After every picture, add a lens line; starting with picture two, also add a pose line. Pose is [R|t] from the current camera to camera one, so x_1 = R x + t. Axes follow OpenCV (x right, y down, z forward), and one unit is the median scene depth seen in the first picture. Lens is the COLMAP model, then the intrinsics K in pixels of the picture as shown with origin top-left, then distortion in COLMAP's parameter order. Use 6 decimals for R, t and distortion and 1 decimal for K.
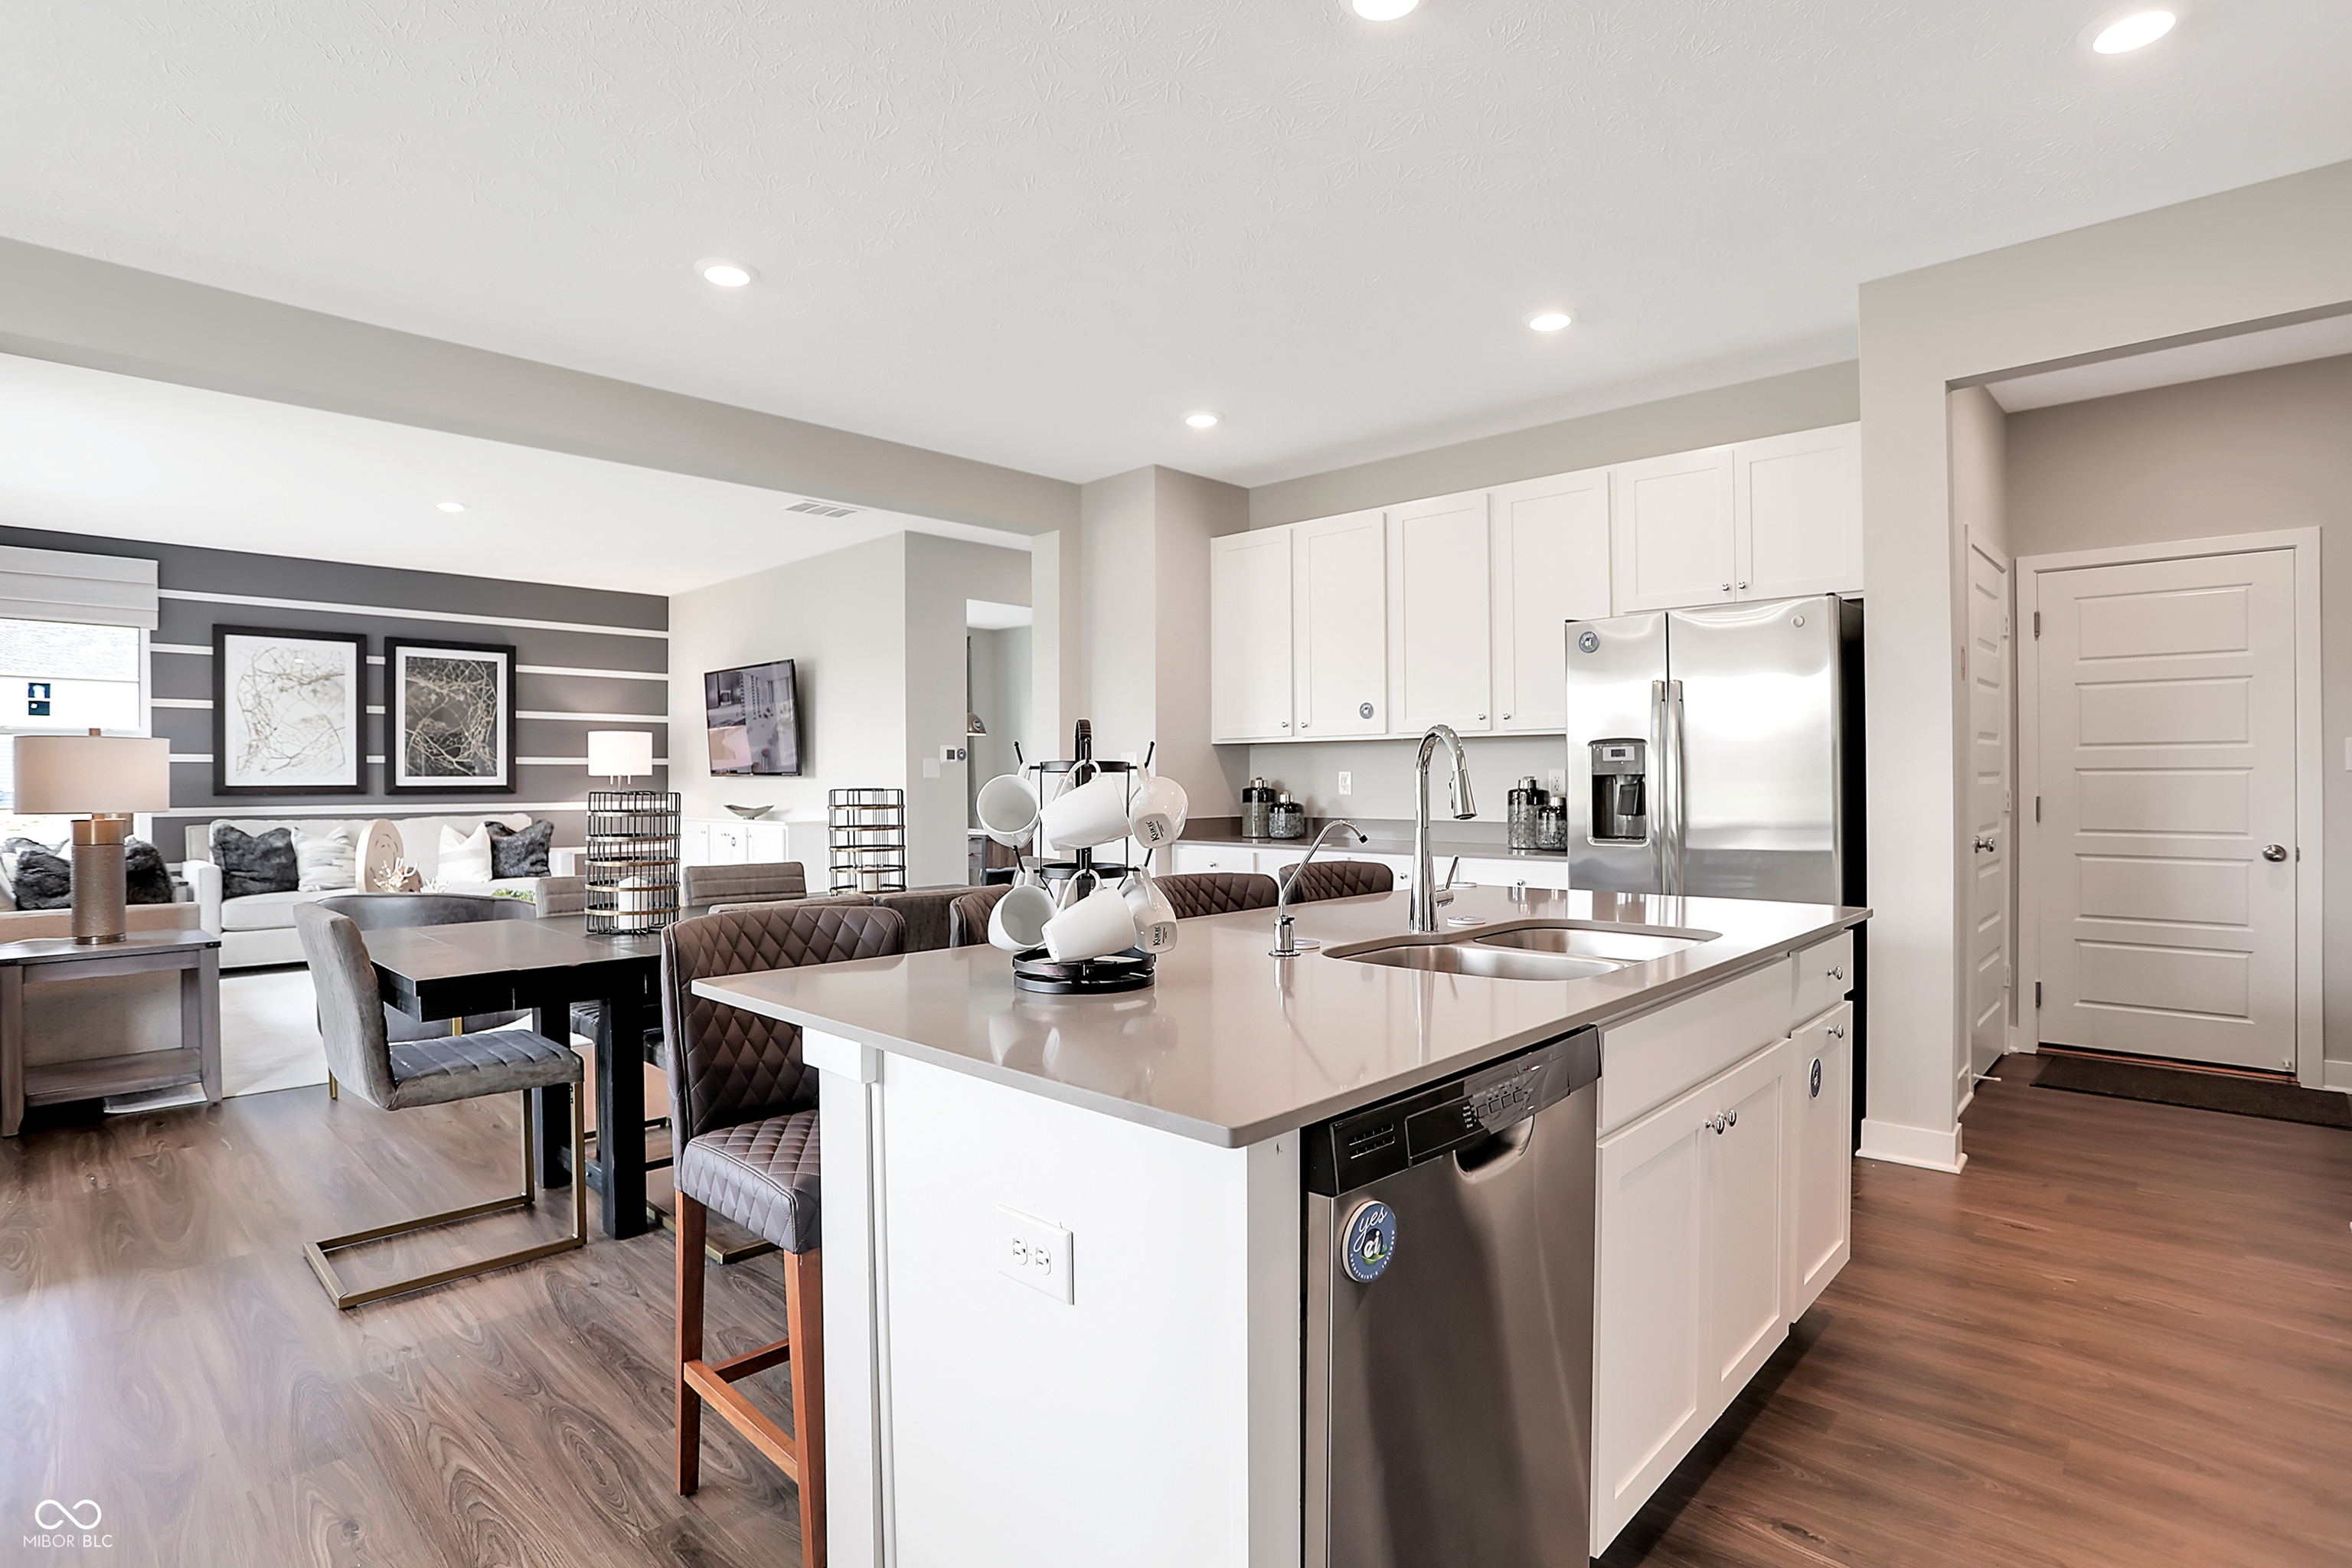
lens RADIAL K [[1168.3, 0, 1162.5], [0, 1168.3, 783.5], [0, 0, 1]] dist [-0.061884, 0.023638]
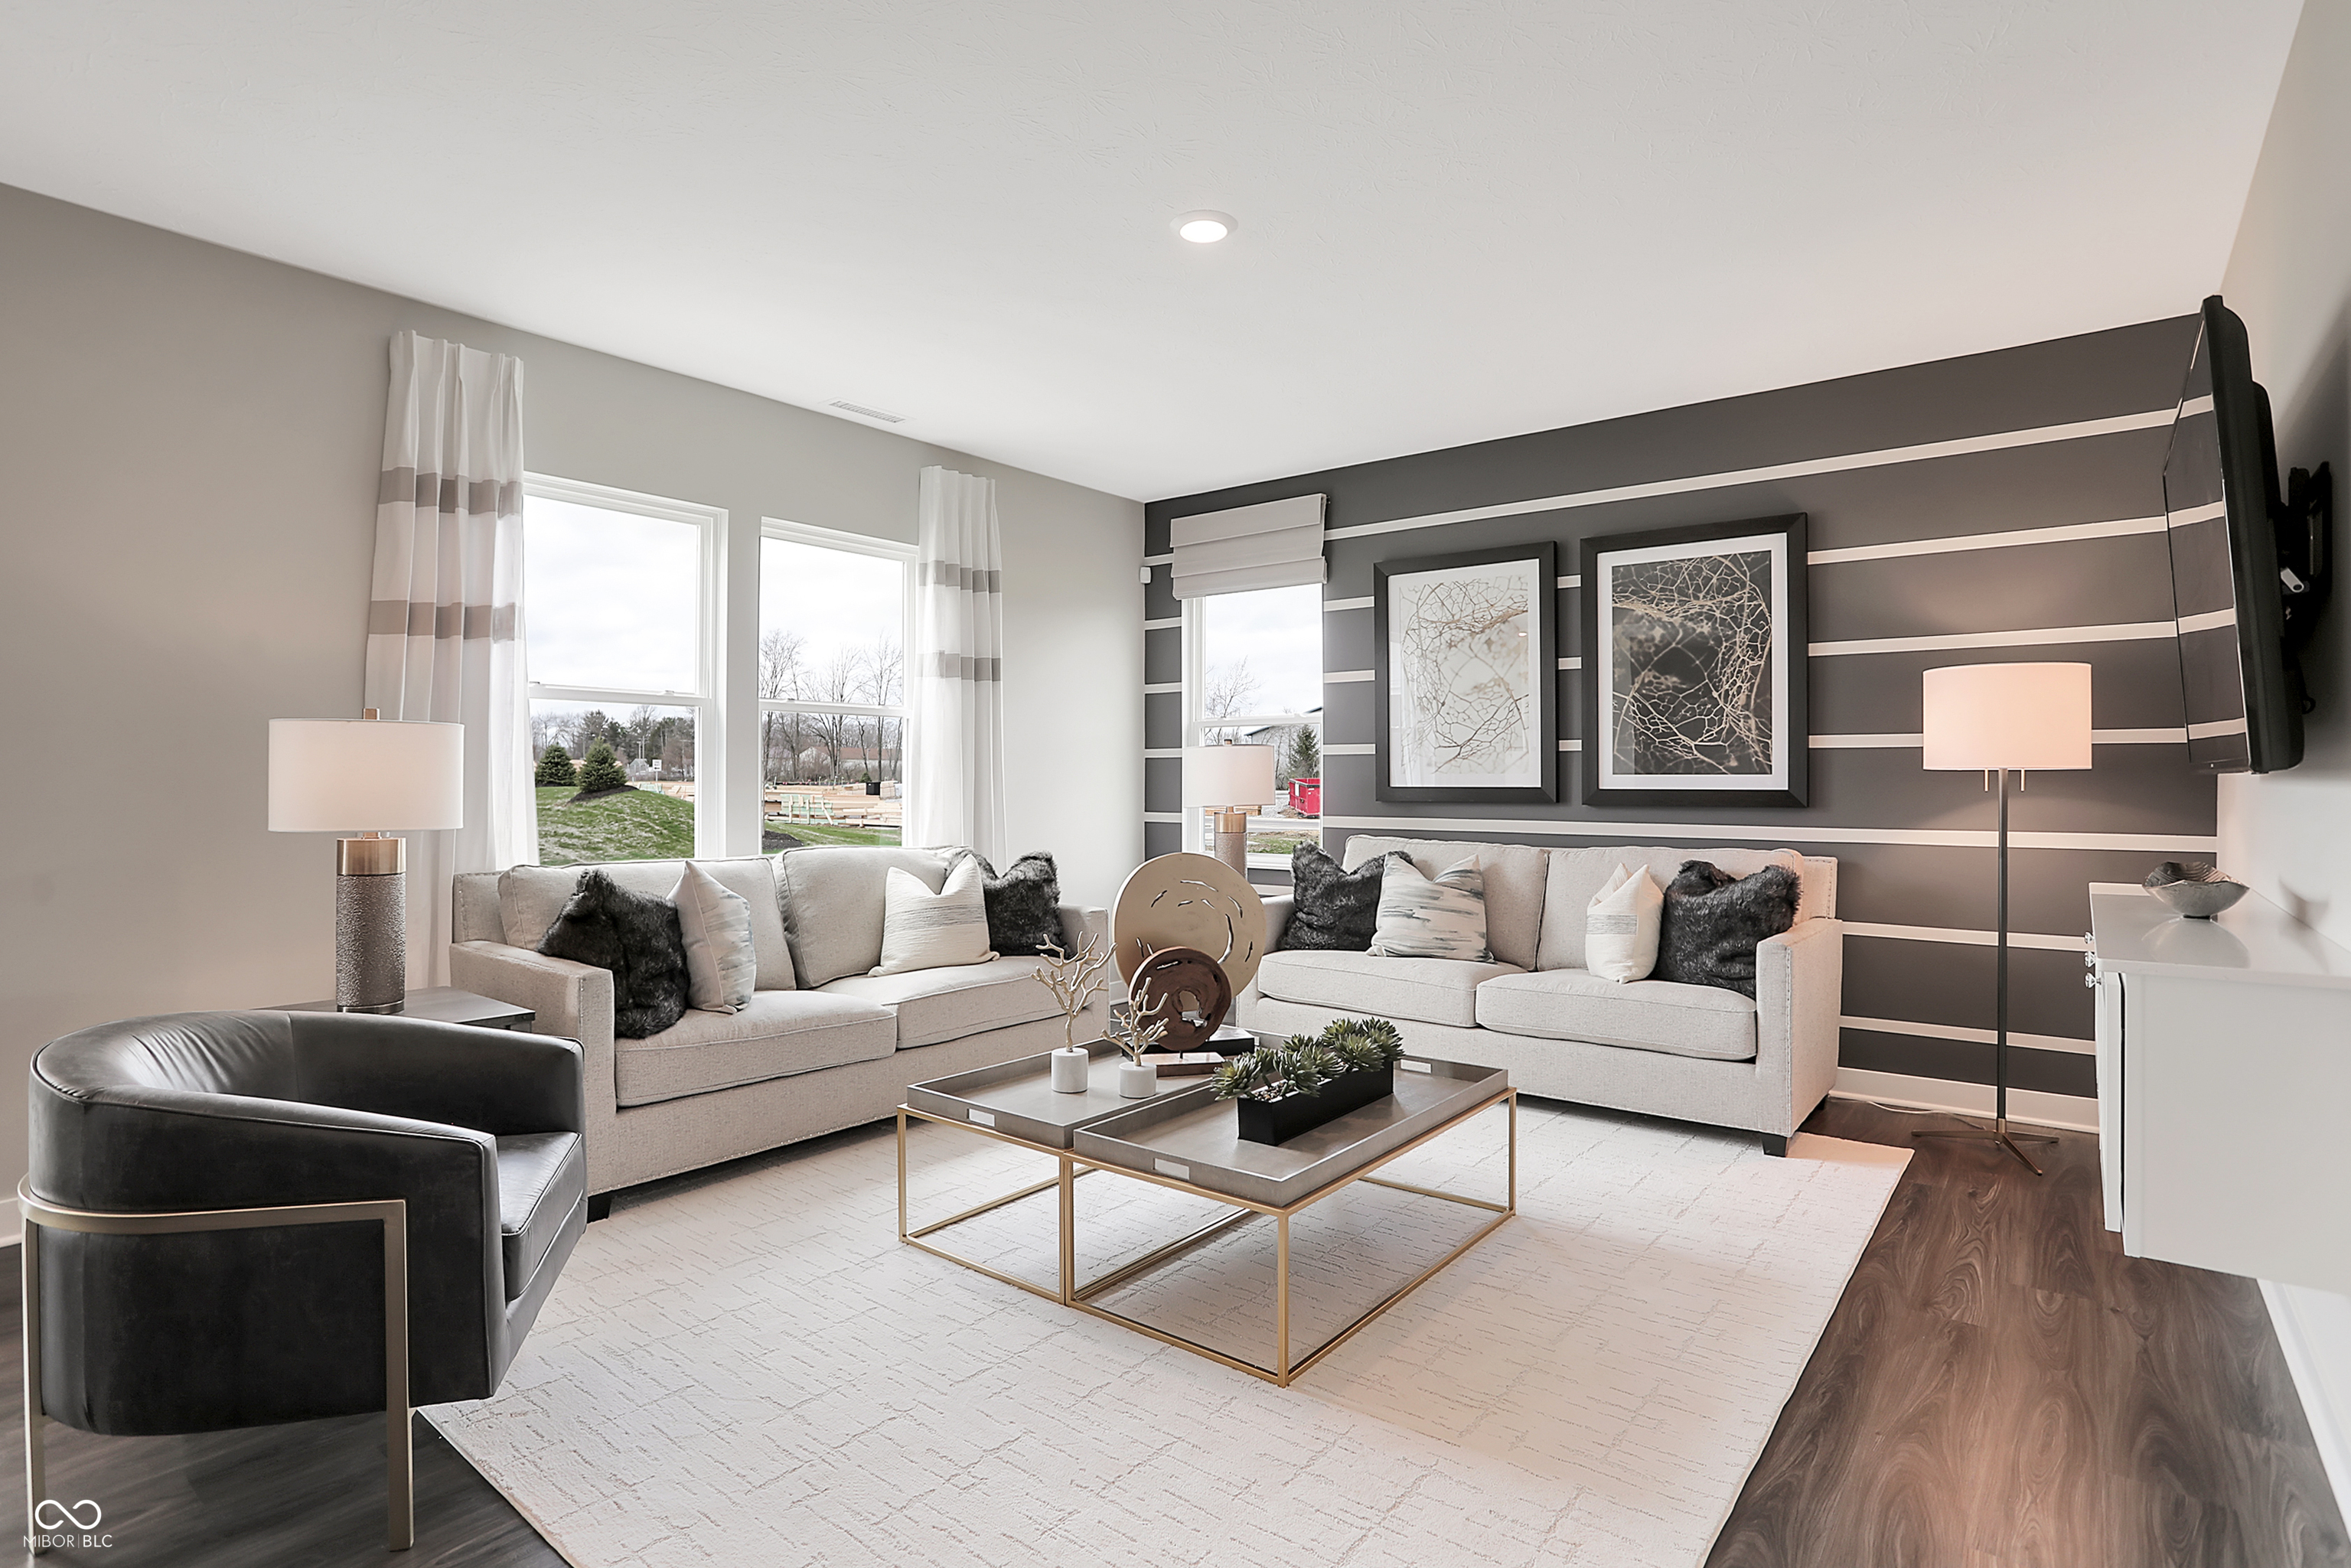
lens RADIAL K [[1177.6, 0, 1162.7], [0, 1177.6, 761.8], [0, 0, 1]] dist [-0.062538, 0.001016]
pose [[0.092040, -0.010237, -0.995703, -0.094659], [-0.003813, 0.999936, -0.010633, -0.005027], [0.995748, 0.004775, 0.091995, 0.725891]]
